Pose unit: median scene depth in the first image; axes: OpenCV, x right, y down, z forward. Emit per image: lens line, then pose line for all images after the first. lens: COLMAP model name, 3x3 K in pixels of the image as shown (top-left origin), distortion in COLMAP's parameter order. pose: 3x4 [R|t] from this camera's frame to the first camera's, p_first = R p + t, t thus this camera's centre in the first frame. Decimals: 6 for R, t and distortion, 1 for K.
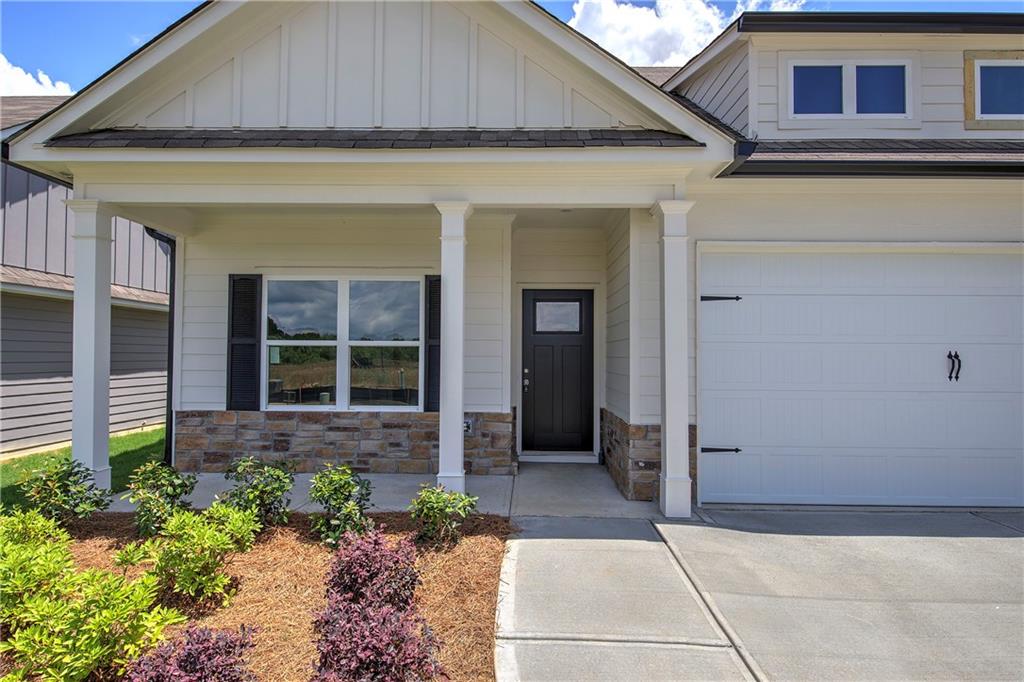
lens RADIAL K [[564.4, 0, 514.1], [0, 564.4, 339.5], [0, 0, 1]] dist [0.000712, -0.004702]
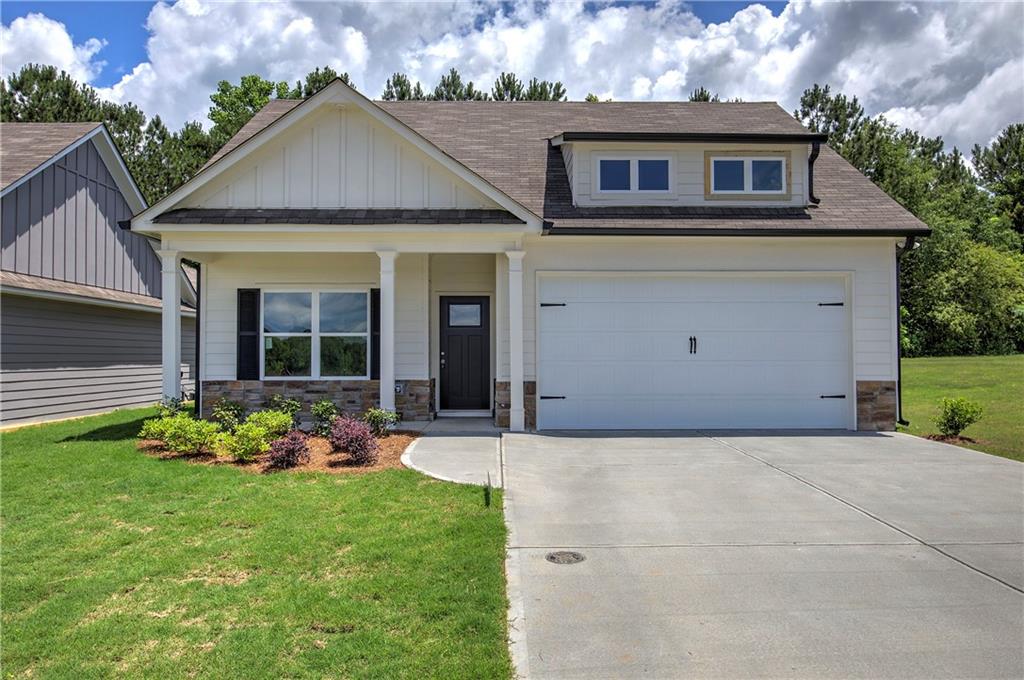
lens RADIAL K [[735.7, 0, 517.5], [0, 735.7, 340.5], [0, 0, 1]] dist [0.007978, 0.002131]
pose [[0.998927, -0.007567, 0.045696, 0.143695], [0.007248, 0.999948, 0.007131, 0.012032], [-0.045747, -0.006792, 0.998930, -0.983438]]
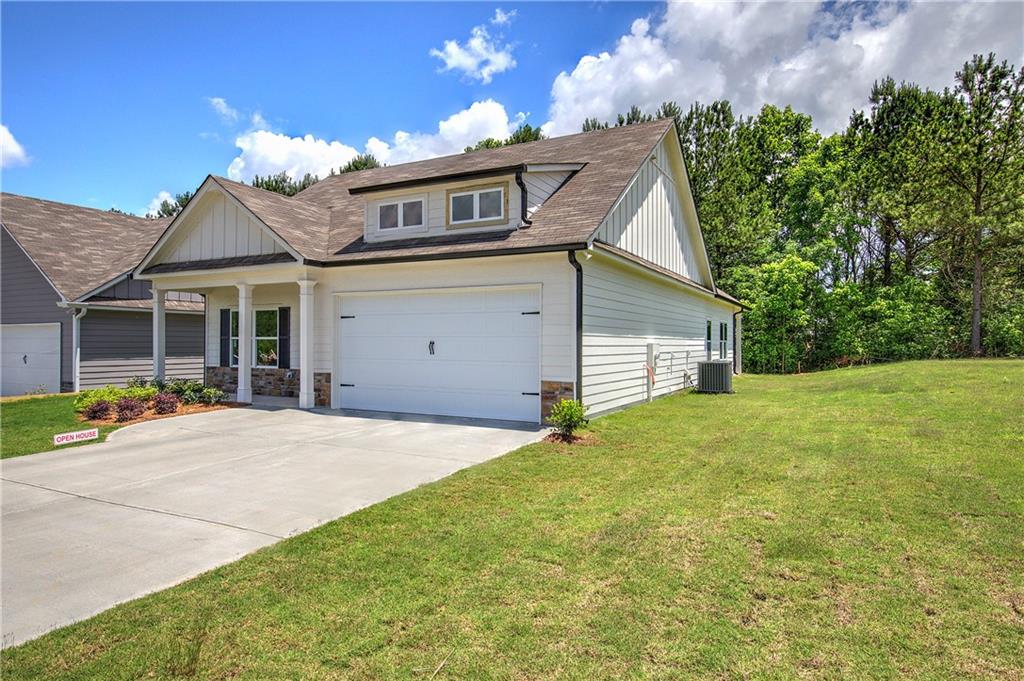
lens RADIAL K [[620.9, 0, 514.5], [0, 620.9, 340.9], [0, 0, 1]] dist [-0.008662, -0.000555]
pose [[0.890863, -0.004291, -0.454252, 1.803015], [0.012377, 0.999813, 0.014829, -0.006873], [0.454104, -0.018833, 0.890750, -0.771783]]
